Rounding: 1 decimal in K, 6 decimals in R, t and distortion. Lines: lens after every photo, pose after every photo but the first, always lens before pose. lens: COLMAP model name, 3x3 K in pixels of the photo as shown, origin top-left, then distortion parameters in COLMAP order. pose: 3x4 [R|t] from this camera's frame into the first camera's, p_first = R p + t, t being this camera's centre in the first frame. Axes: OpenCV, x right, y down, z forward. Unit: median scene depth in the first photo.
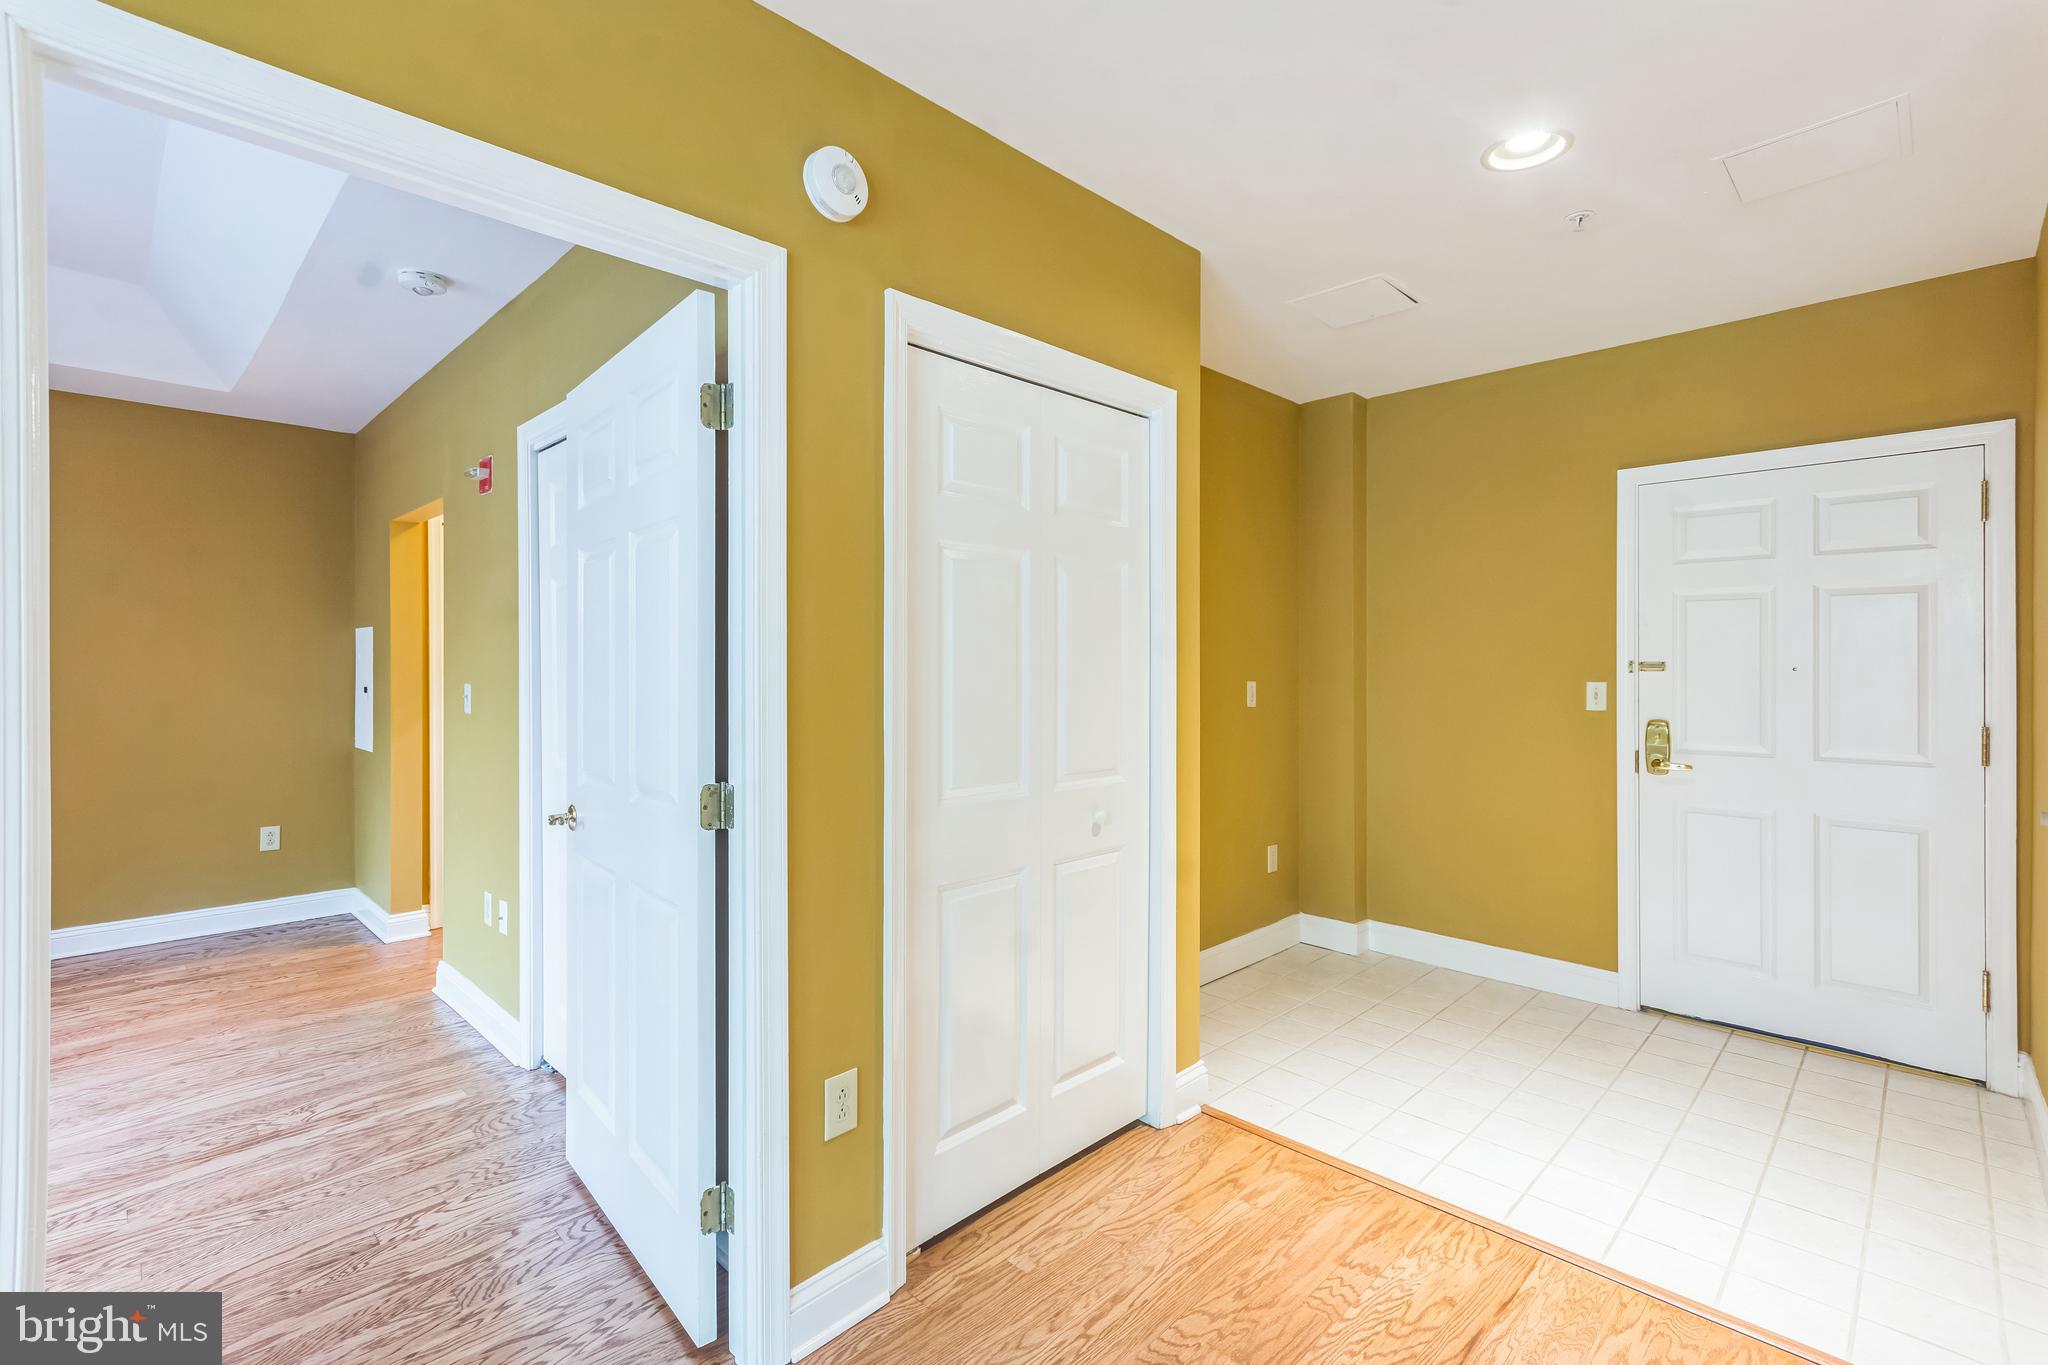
lens RADIAL K [[931.2, 0, 1019.4], [0, 931.2, 665.5], [0, 0, 1]] dist [0.002691, 0.000584]
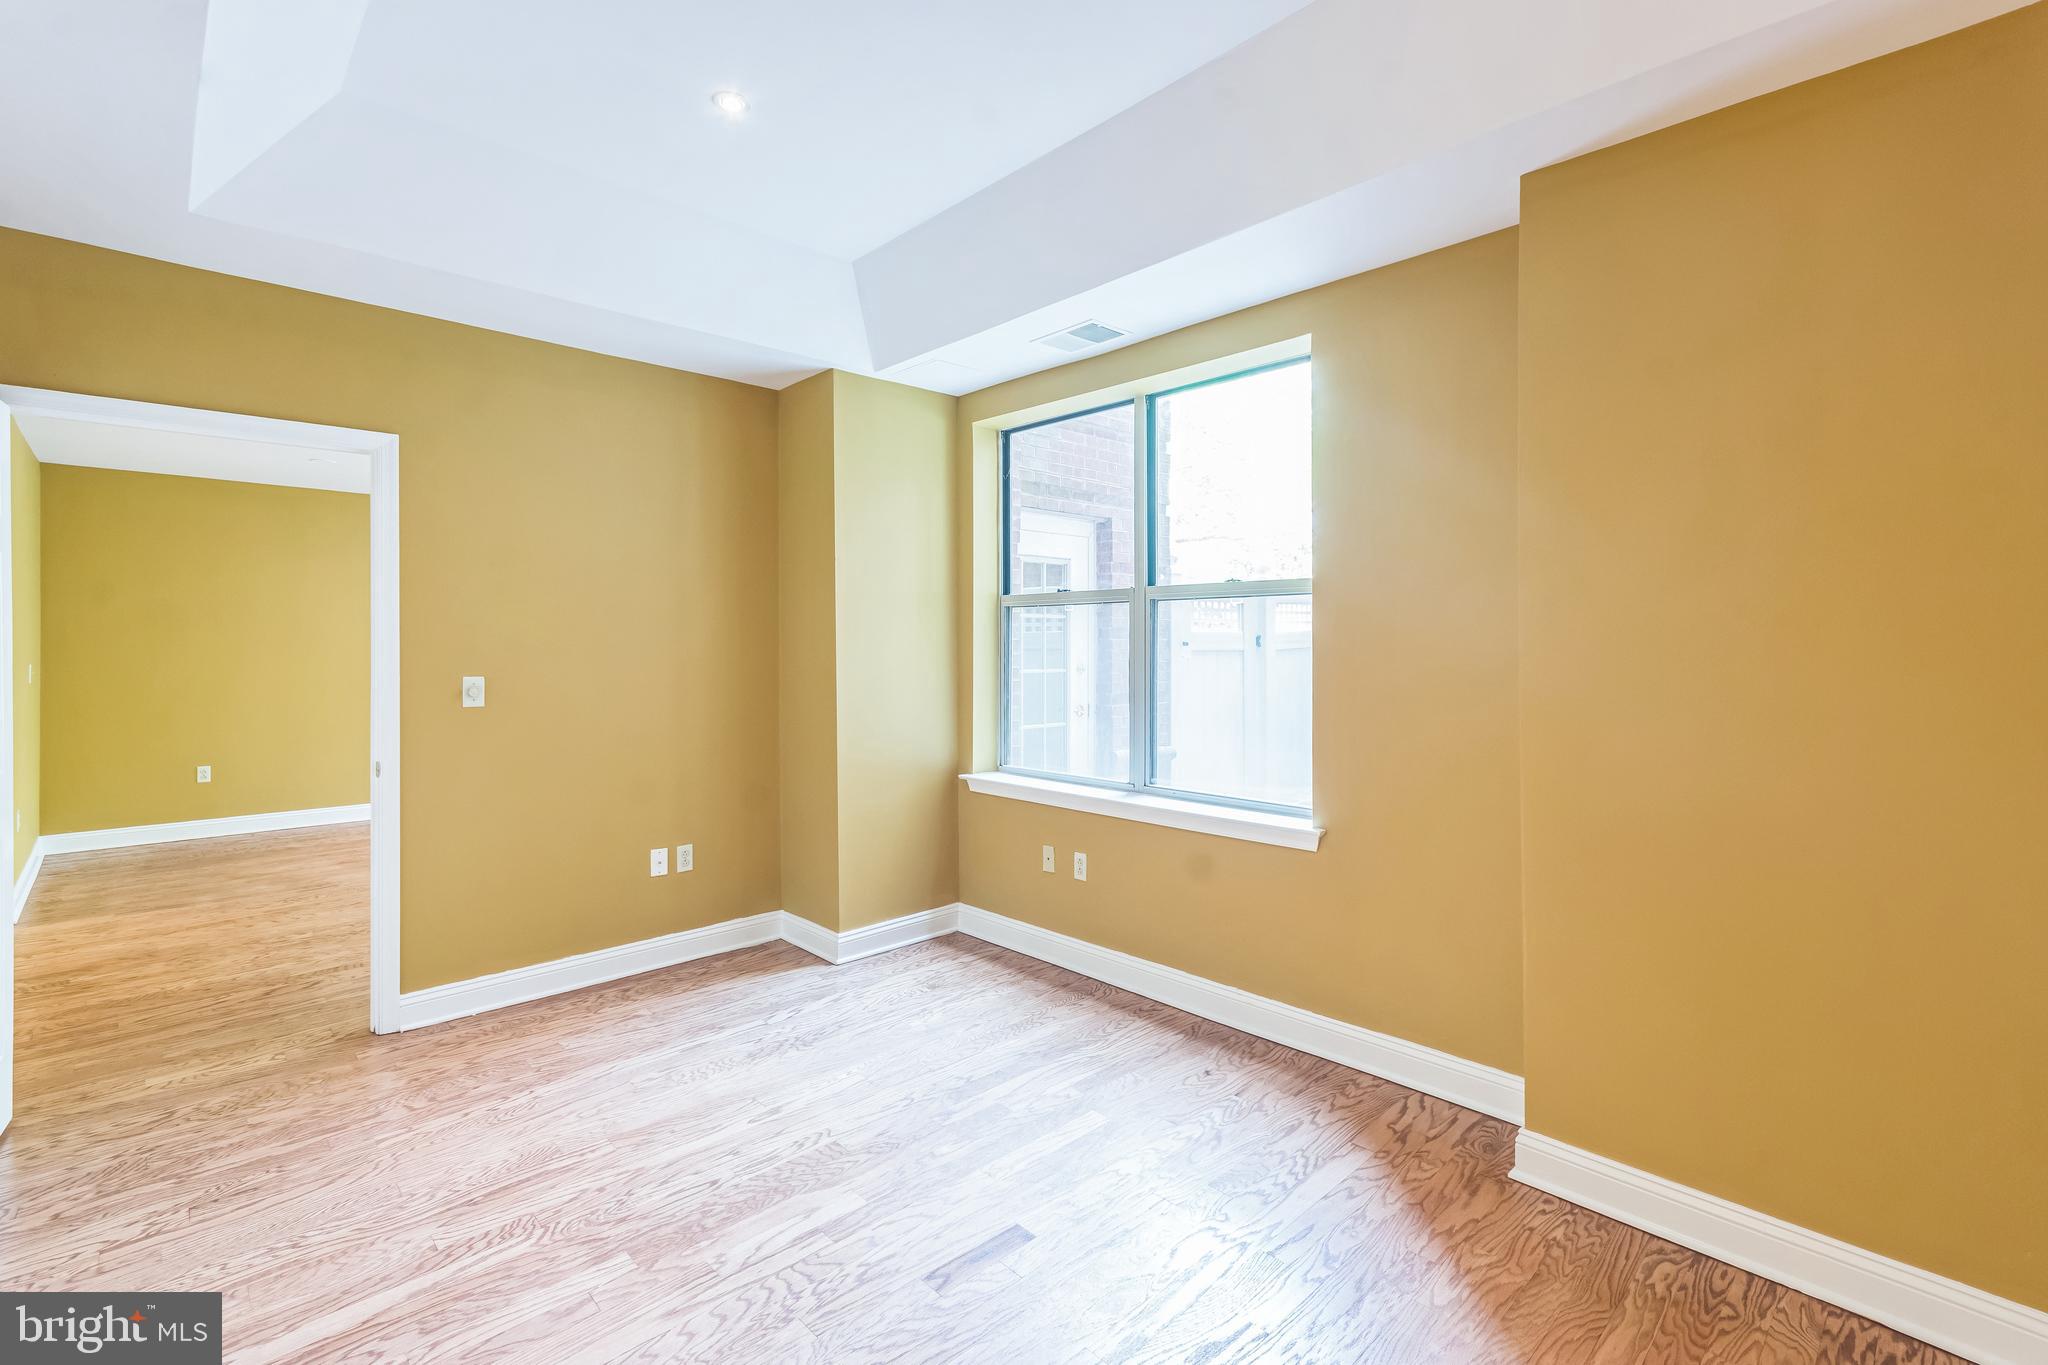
lens RADIAL K [[919.9, 0, 1028.6], [0, 919.9, 645.8], [0, 0, 1]] dist [0.004886, -0.000446]
pose [[-0.999896, -0.001684, 0.014333, -1.188480], [-0.001633, 0.999992, 0.003574, -0.024803], [-0.014338, 0.003550, -0.999891, 1.461039]]
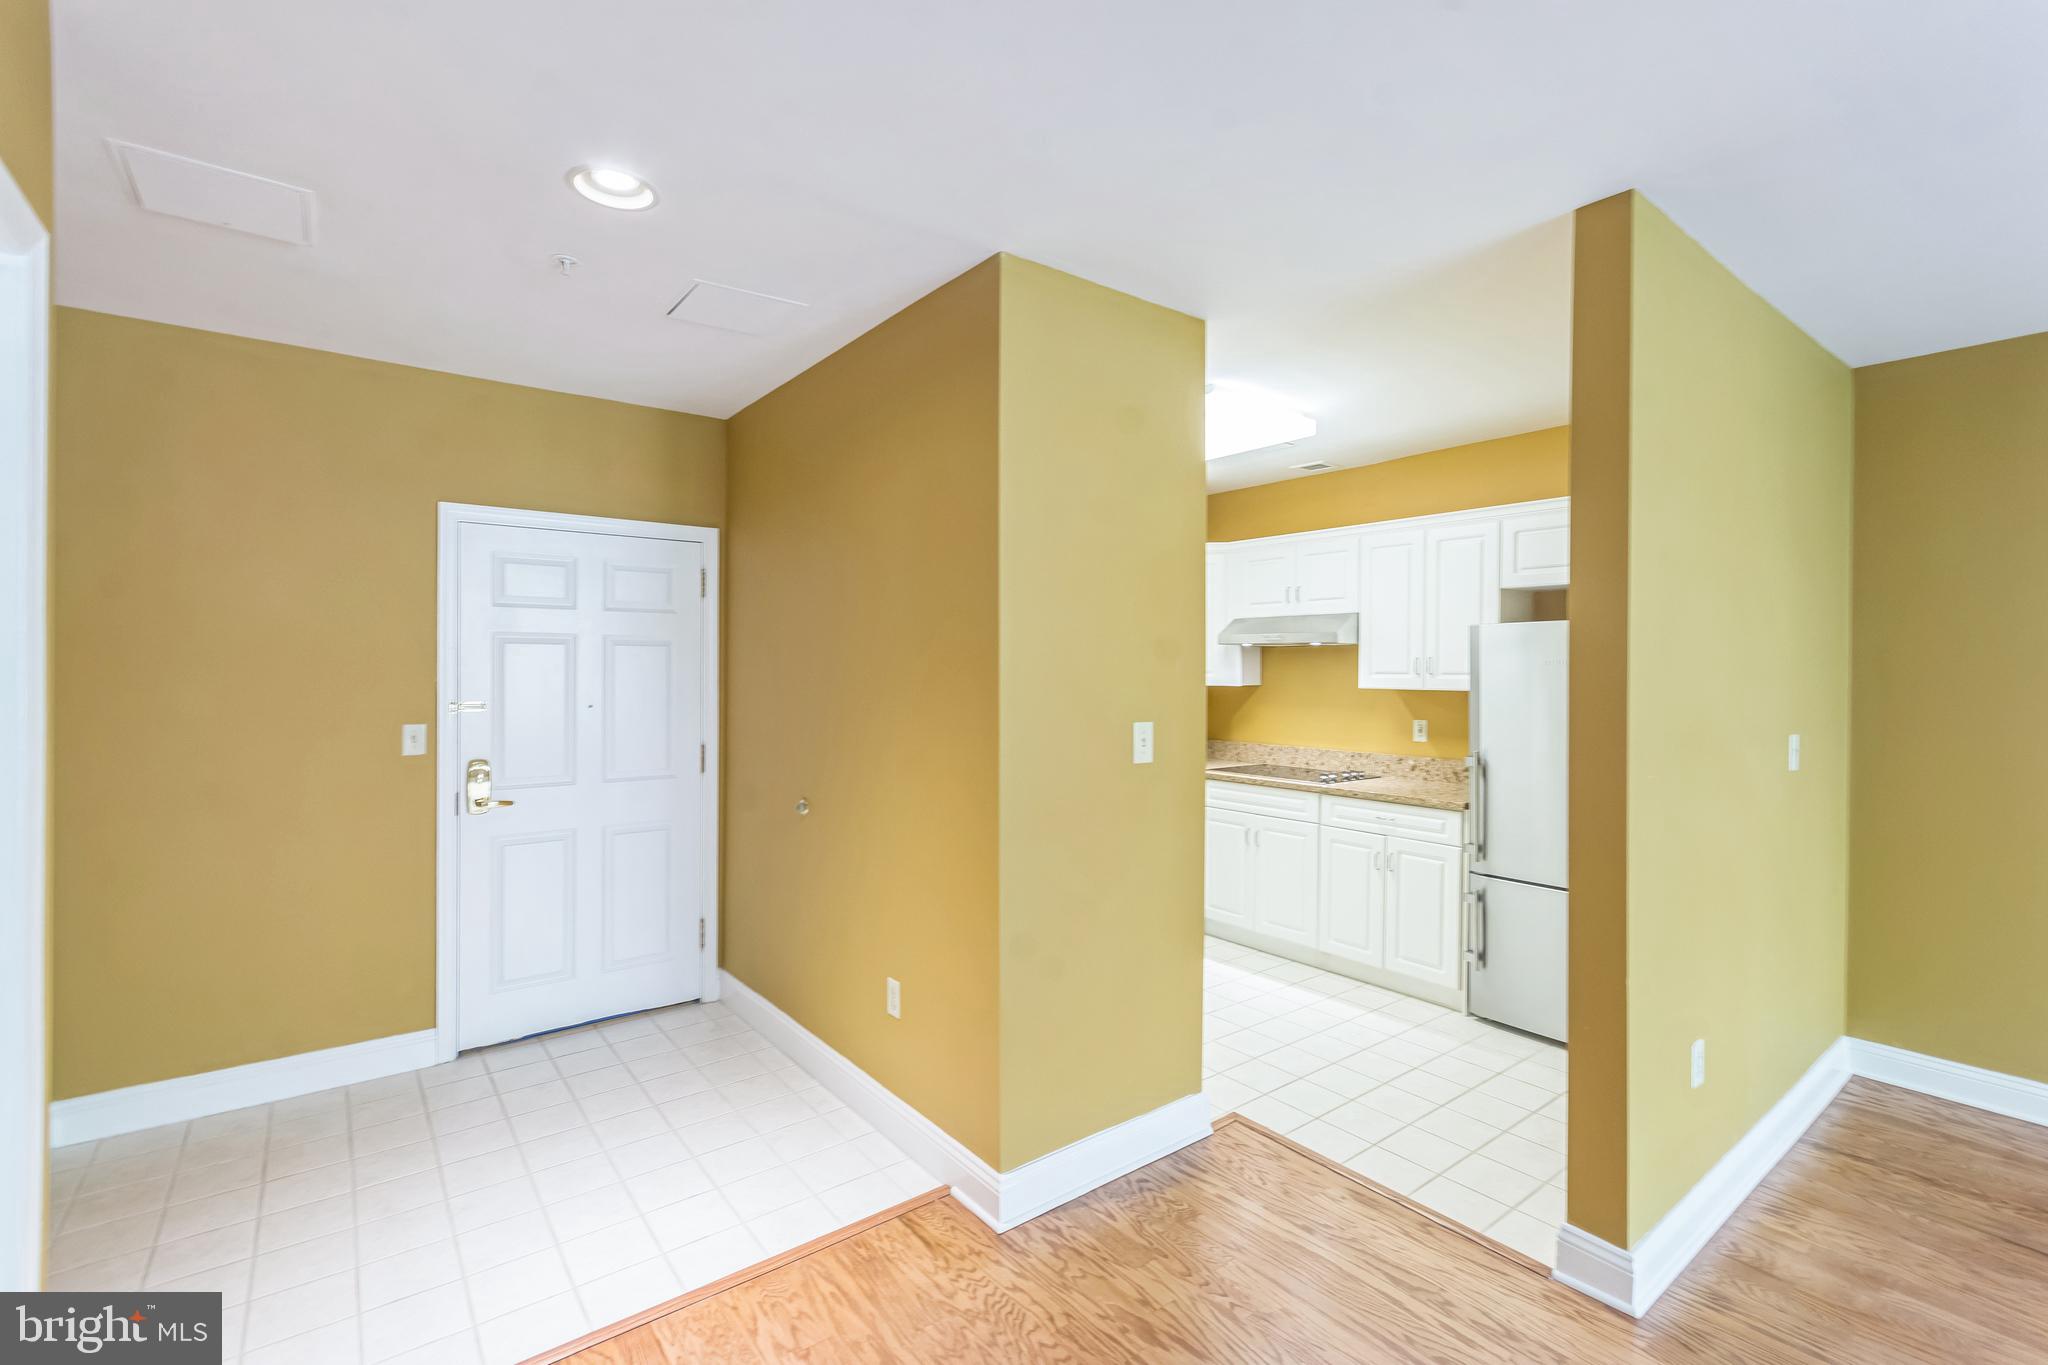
lens RADIAL K [[902.3, 0, 1032.5], [0, 902.3, 676.3], [0, 0, 1]] dist [0.008379, 0.000214]
pose [[0.129528, -0.005333, 0.991561, -0.235898], [-0.001423, 0.999984, 0.005564, -0.043442], [-0.991575, -0.002132, 0.129519, 0.332963]]
